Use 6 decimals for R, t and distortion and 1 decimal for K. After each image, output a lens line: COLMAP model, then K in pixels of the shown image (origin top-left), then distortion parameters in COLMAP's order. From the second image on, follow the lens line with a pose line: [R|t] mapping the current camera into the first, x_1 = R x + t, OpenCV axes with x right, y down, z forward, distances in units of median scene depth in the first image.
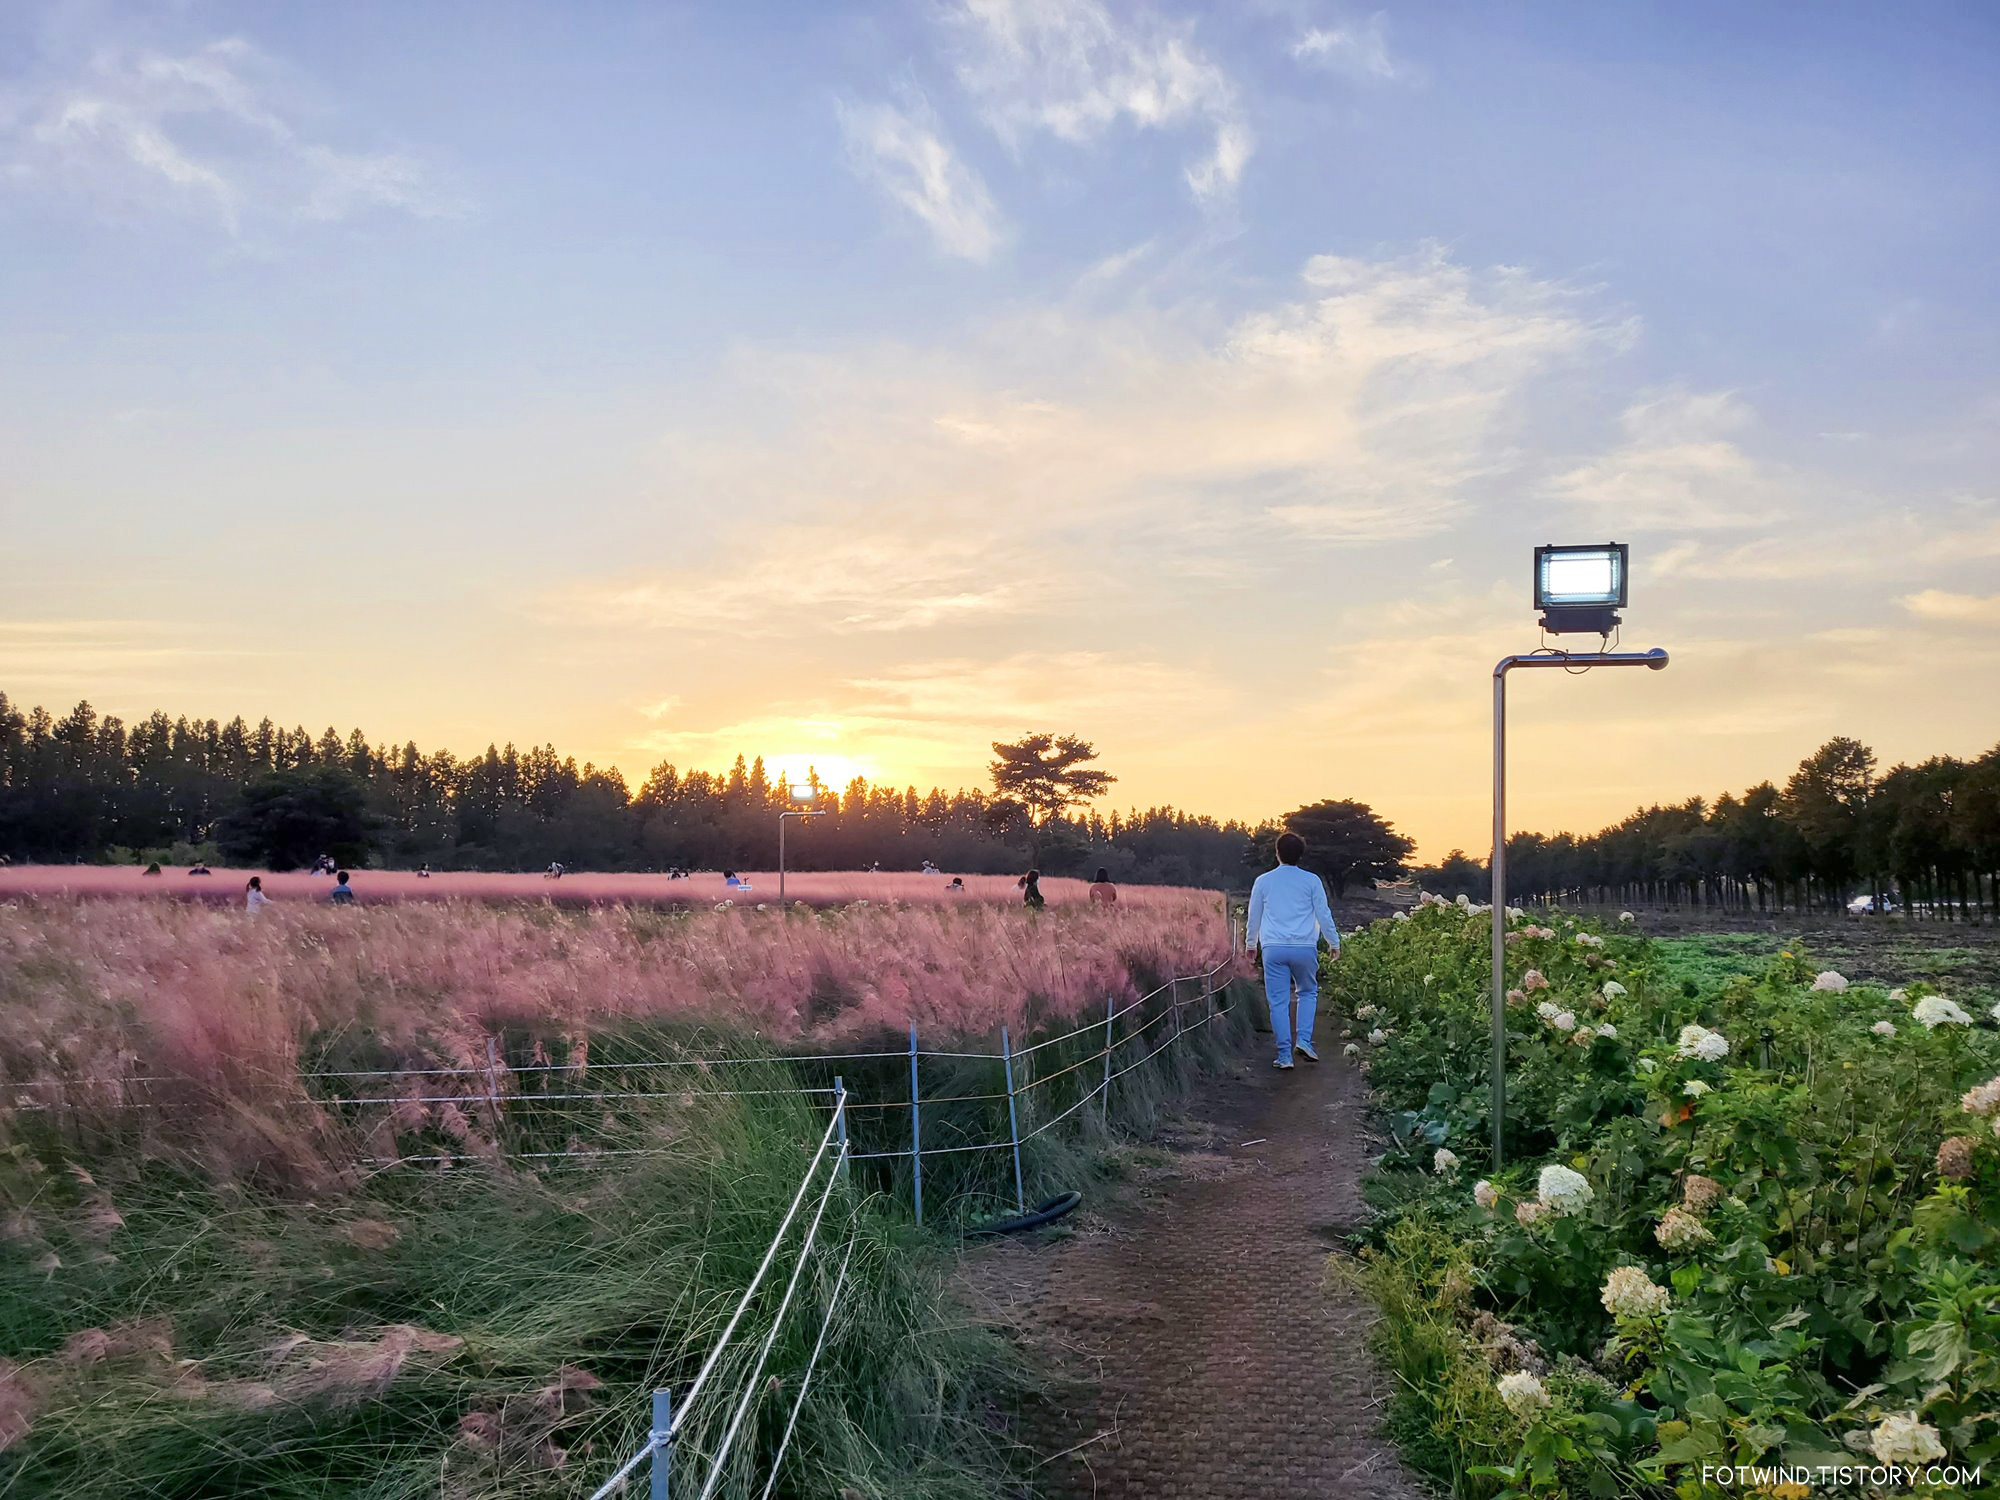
lens RADIAL K [[1526.5, 0, 1000.5], [0, 1526.5, 744.0], [0, 0, 1]] dist [-0.000178, 0.010837]
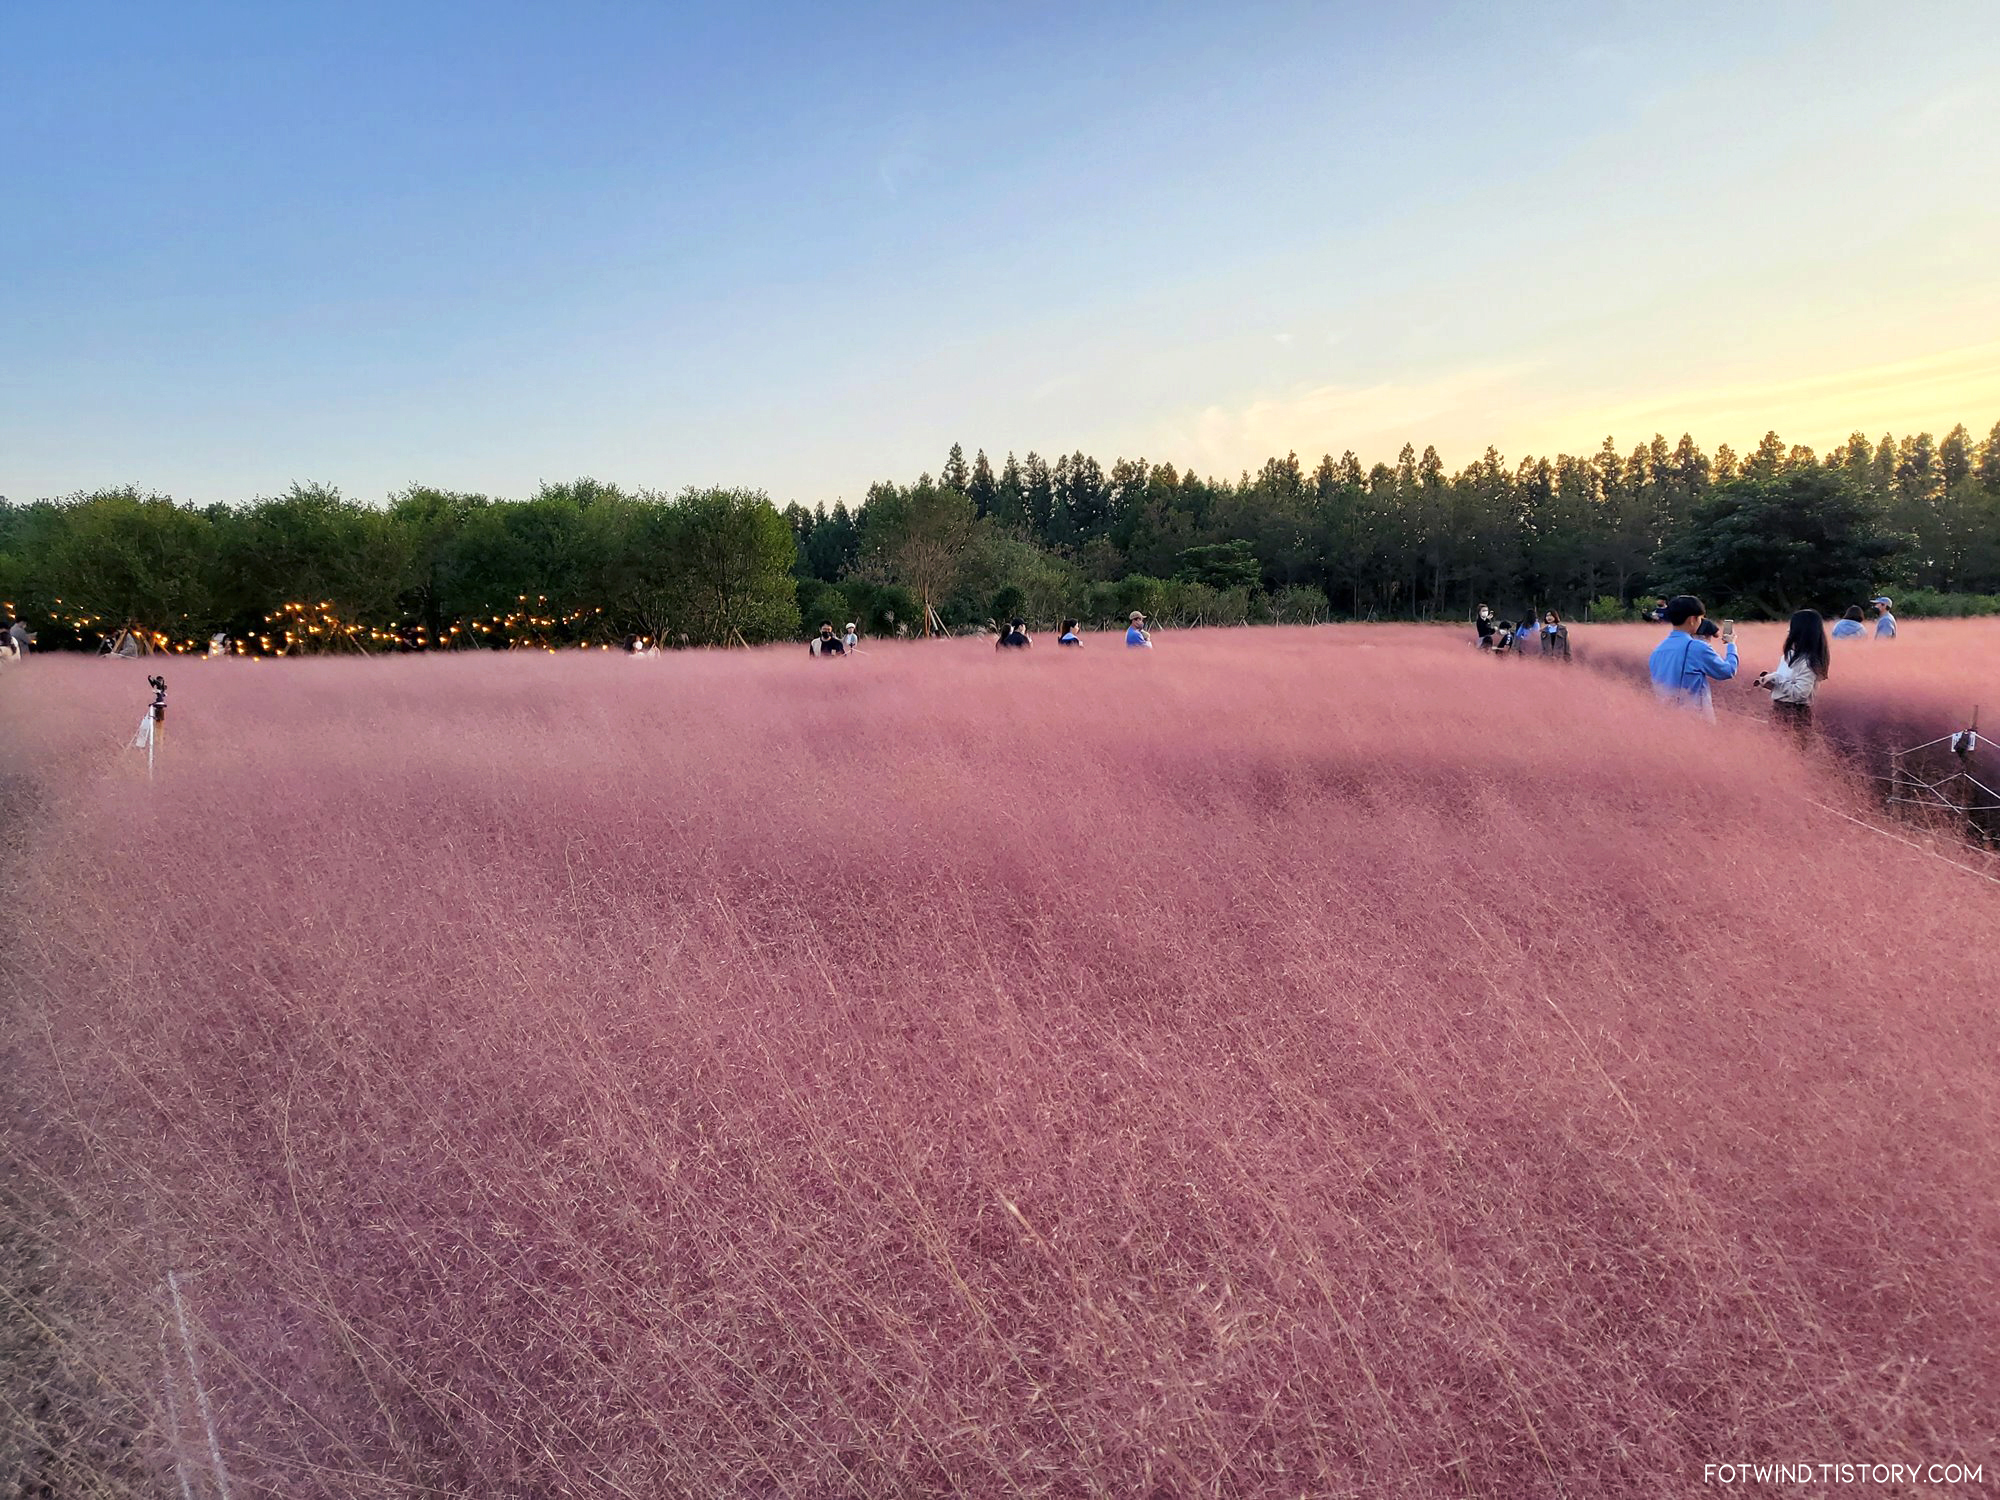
lens RADIAL K [[1526.5, 0, 1000.9], [0, 1526.5, 750.0], [0, 0, 1]] dist [-0.000178, 0.010837]
pose [[0.440298, 0.046577, -0.896643, 0.010014], [0.105405, 0.989067, 0.103137, 0.016660], [0.891643, -0.139921, 0.430574, 0.195097]]
